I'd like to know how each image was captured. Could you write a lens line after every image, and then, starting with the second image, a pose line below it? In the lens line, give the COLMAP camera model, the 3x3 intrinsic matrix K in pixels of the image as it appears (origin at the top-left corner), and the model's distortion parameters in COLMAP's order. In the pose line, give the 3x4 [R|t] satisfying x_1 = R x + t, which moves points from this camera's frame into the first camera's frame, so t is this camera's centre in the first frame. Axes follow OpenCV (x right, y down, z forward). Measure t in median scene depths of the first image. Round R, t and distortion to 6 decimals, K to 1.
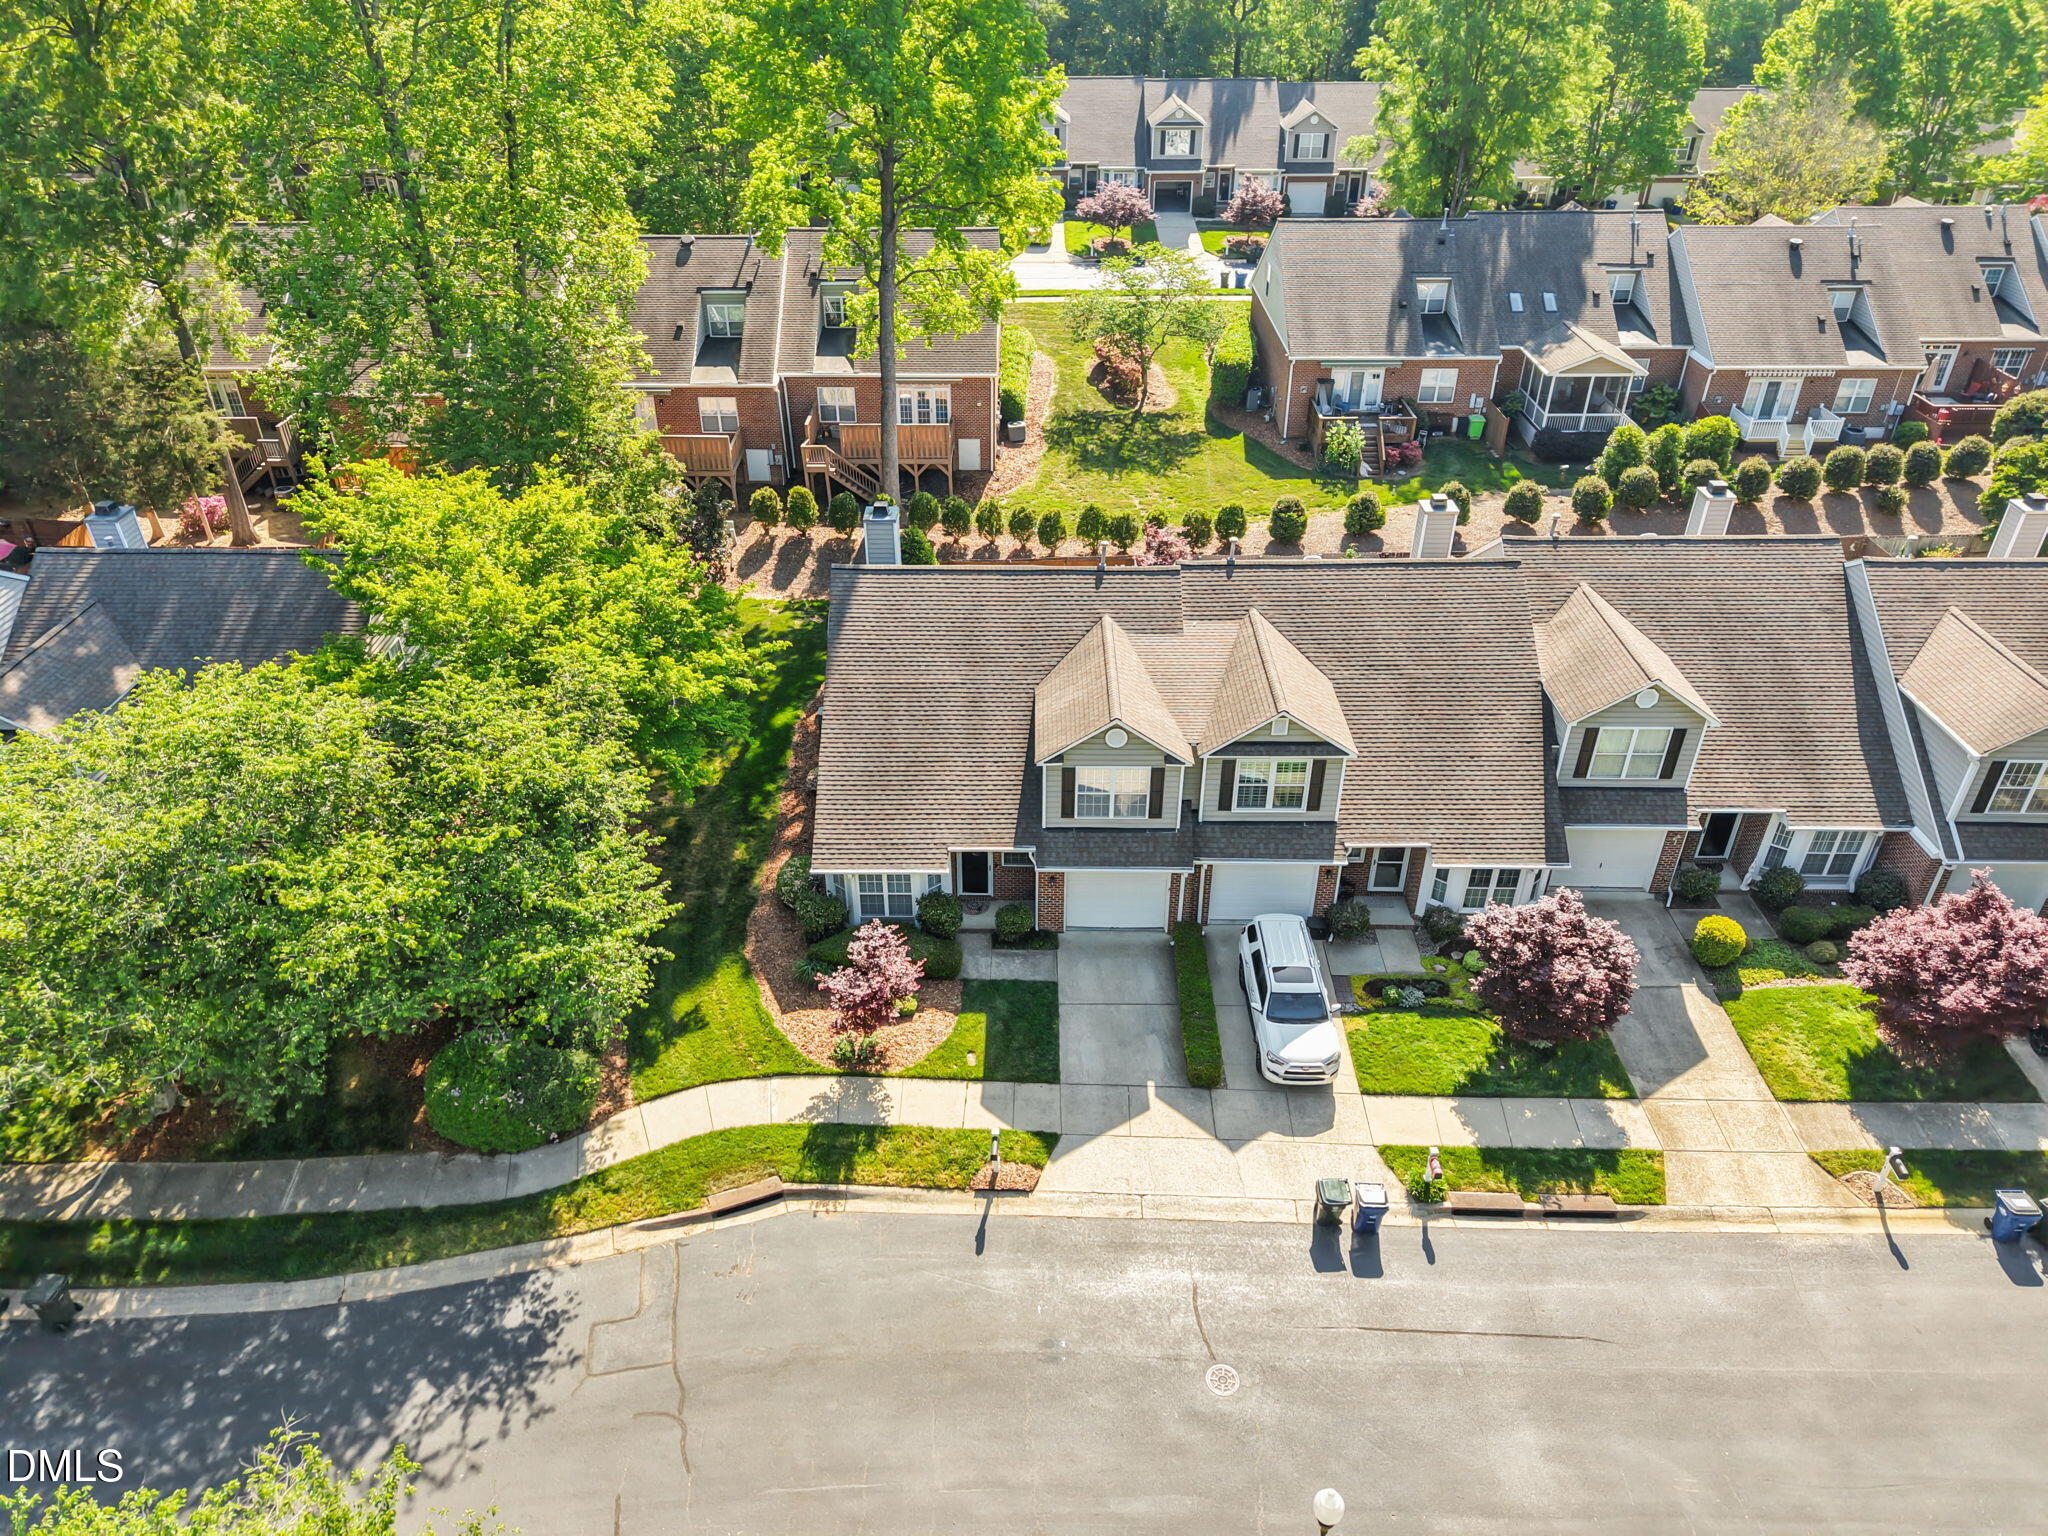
lens RADIAL K [[1364.9, 0, 1012.9], [0, 1364.9, 771.7], [0, 0, 1]] dist [0.028585, -0.031975]
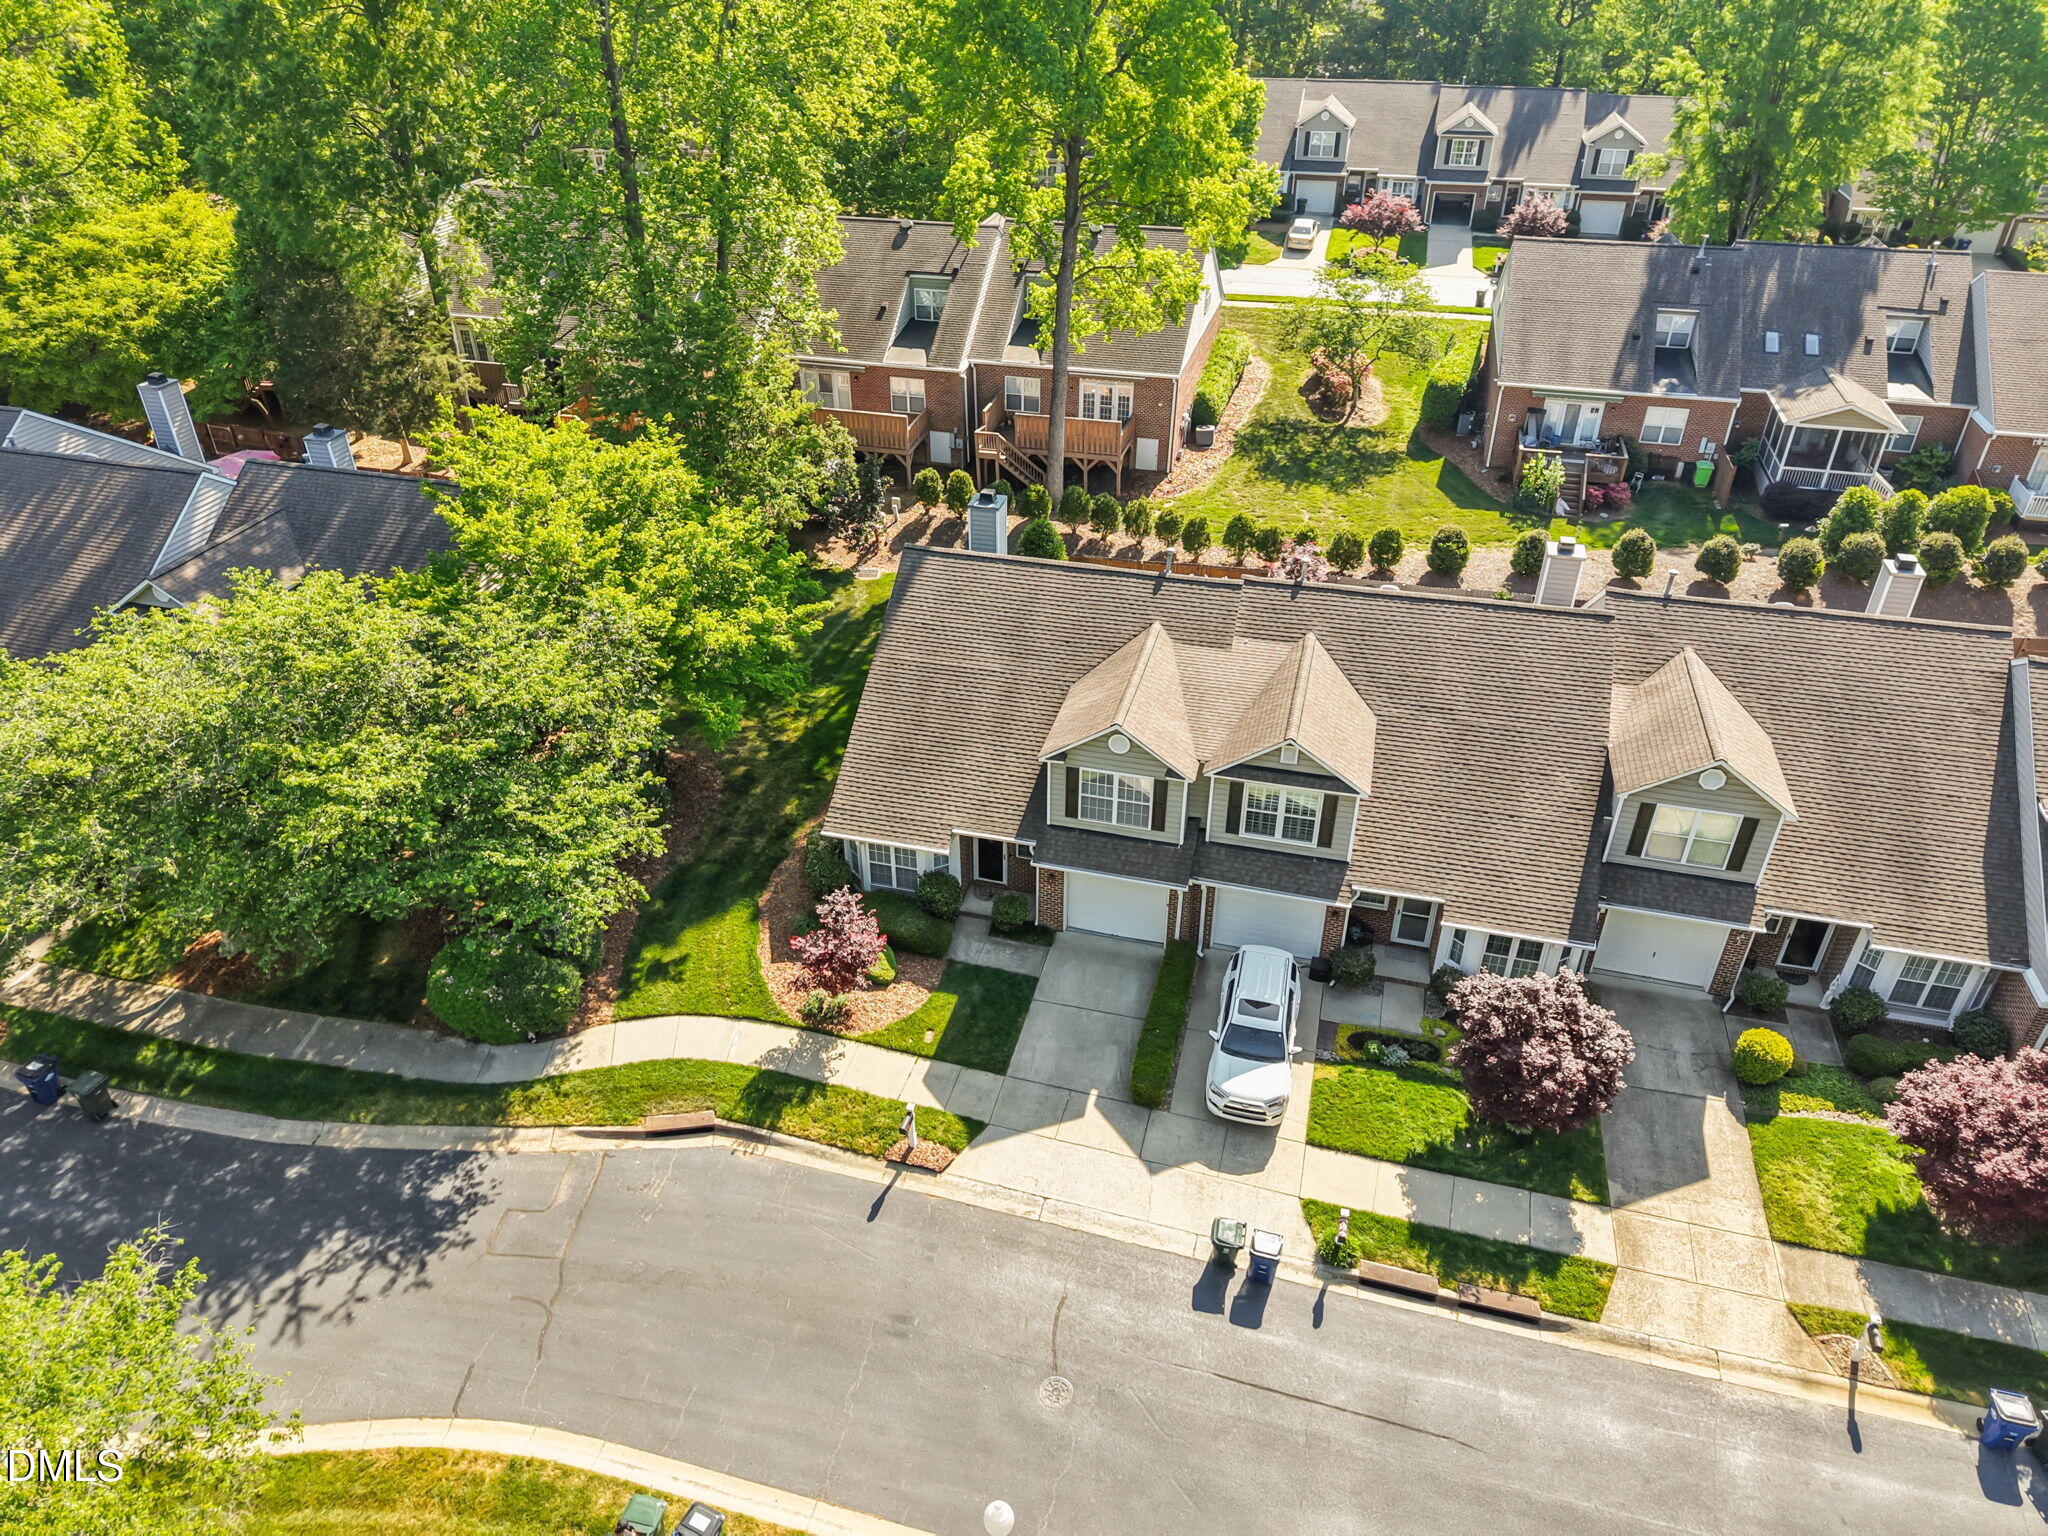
lens RADIAL K [[1364.9, 0, 1012.9], [0, 1364.9, 771.7], [0, 0, 1]] dist [0.028585, -0.031975]
pose [[0.968709, 0.137200, -0.206829, 0.195092], [-0.136935, 0.990456, 0.015667, -0.008908], [0.207004, 0.013145, 0.978252, 0.012629]]
